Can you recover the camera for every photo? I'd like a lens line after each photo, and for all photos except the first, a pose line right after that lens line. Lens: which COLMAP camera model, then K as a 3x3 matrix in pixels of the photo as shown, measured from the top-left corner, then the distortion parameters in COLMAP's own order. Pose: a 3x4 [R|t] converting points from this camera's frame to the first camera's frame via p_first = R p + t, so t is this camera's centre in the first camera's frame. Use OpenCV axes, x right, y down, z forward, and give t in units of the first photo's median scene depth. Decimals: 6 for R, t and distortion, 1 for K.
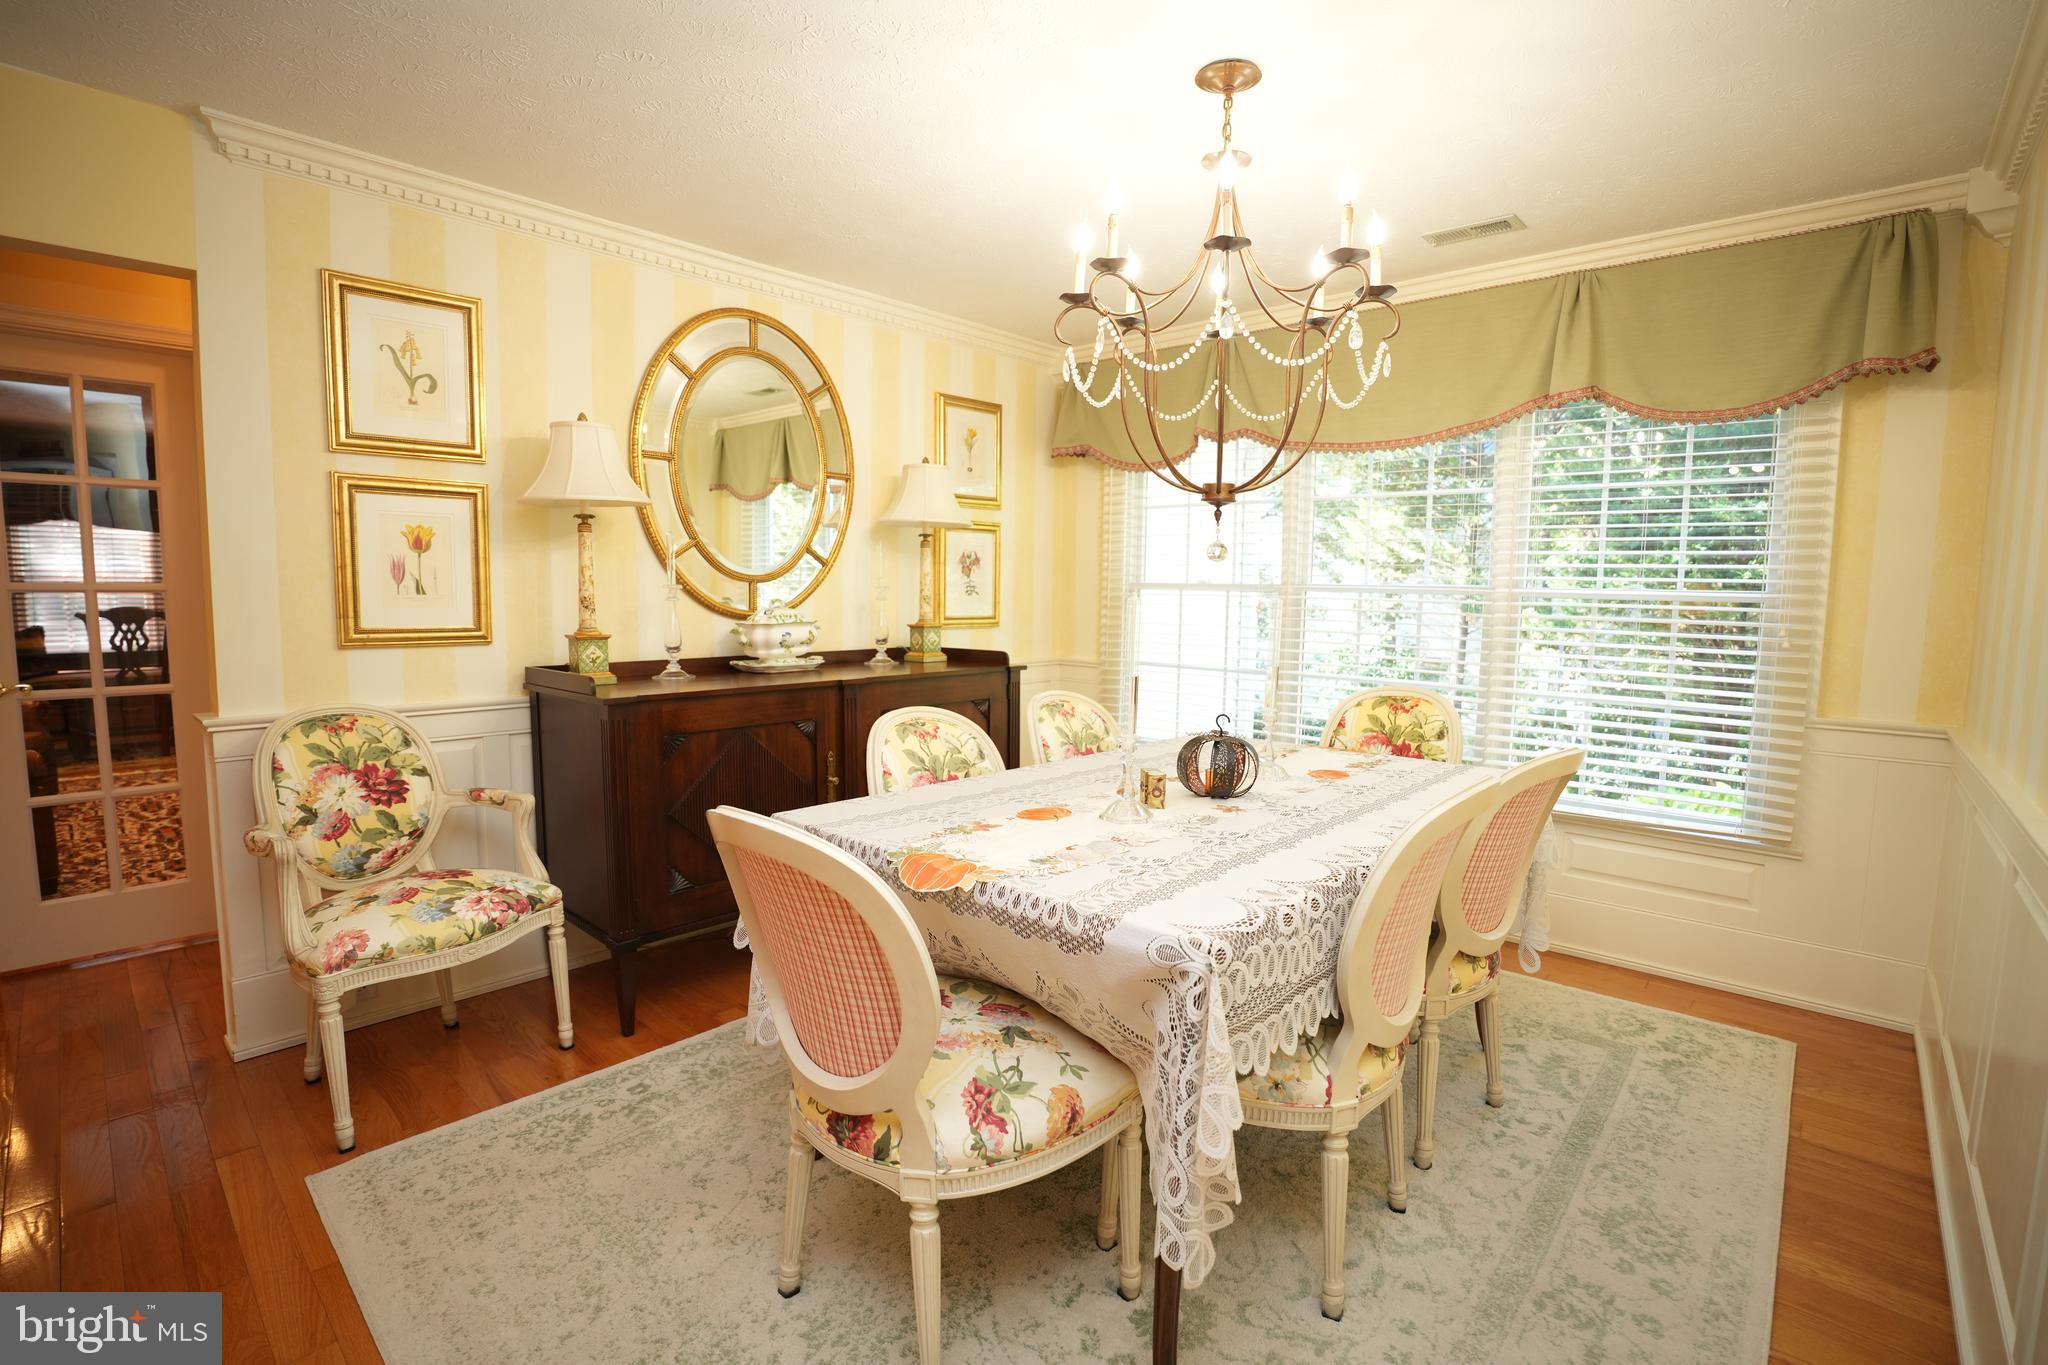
lens RADIAL K [[943.5, 0, 1020.9], [0, 943.5, 677.1], [0, 0, 1]] dist [-0.068644, 0.018500]
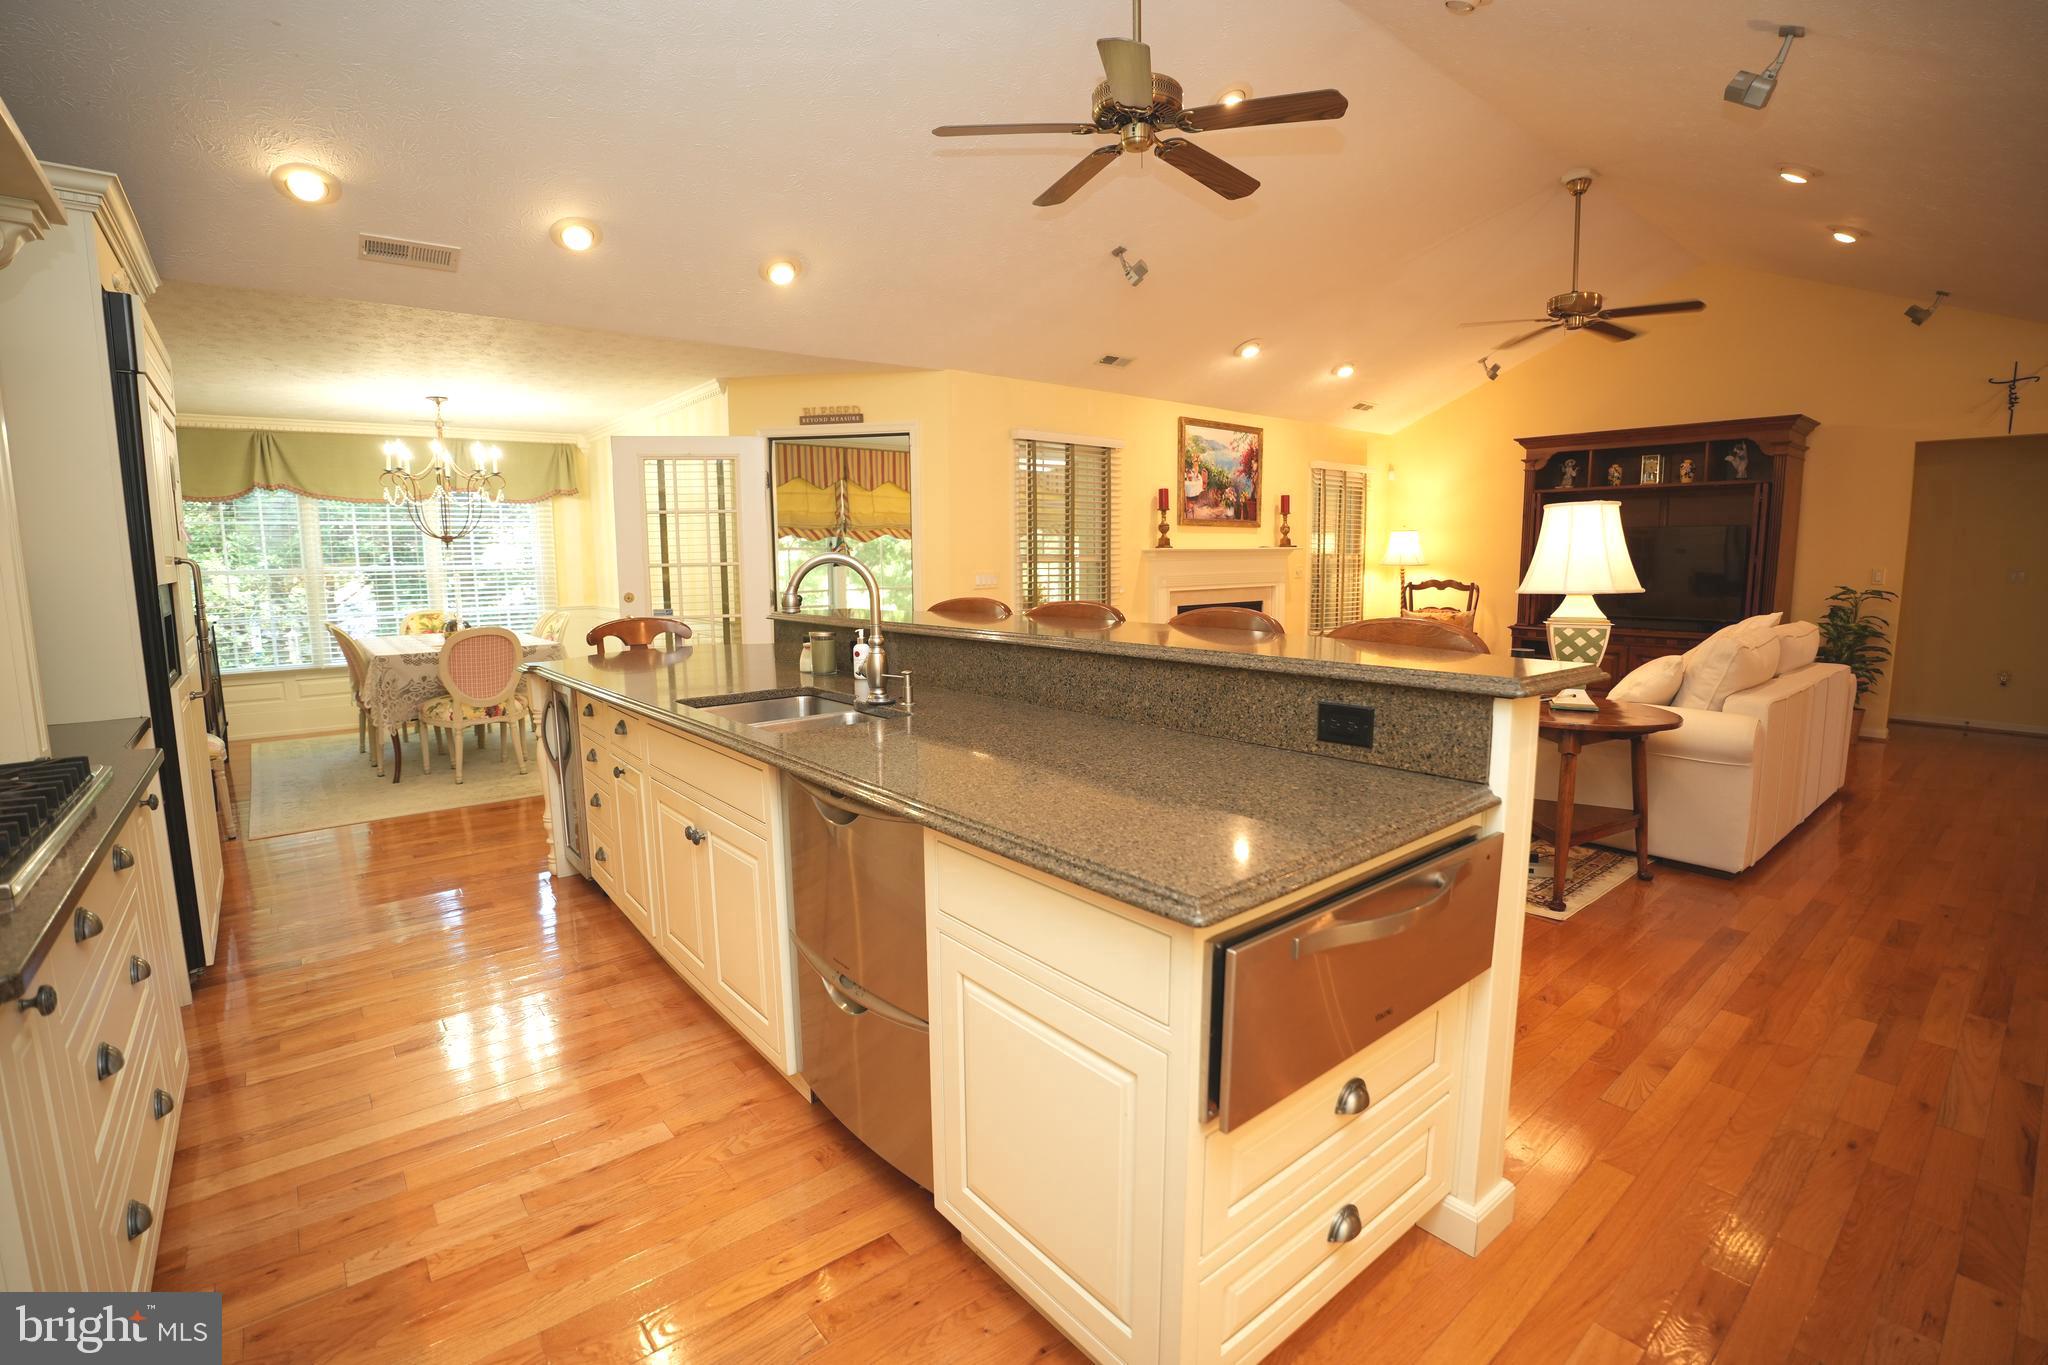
lens RADIAL K [[943.5, 0, 1020.9], [0, 943.5, 677.1], [0, 0, 1]] dist [-0.068644, 0.018500]
pose [[0.138147, -0.141987, 0.980181, -2.045669], [0.103479, 0.986323, 0.128292, 0.045577], [-0.984991, 0.083705, 0.150950, -0.993756]]
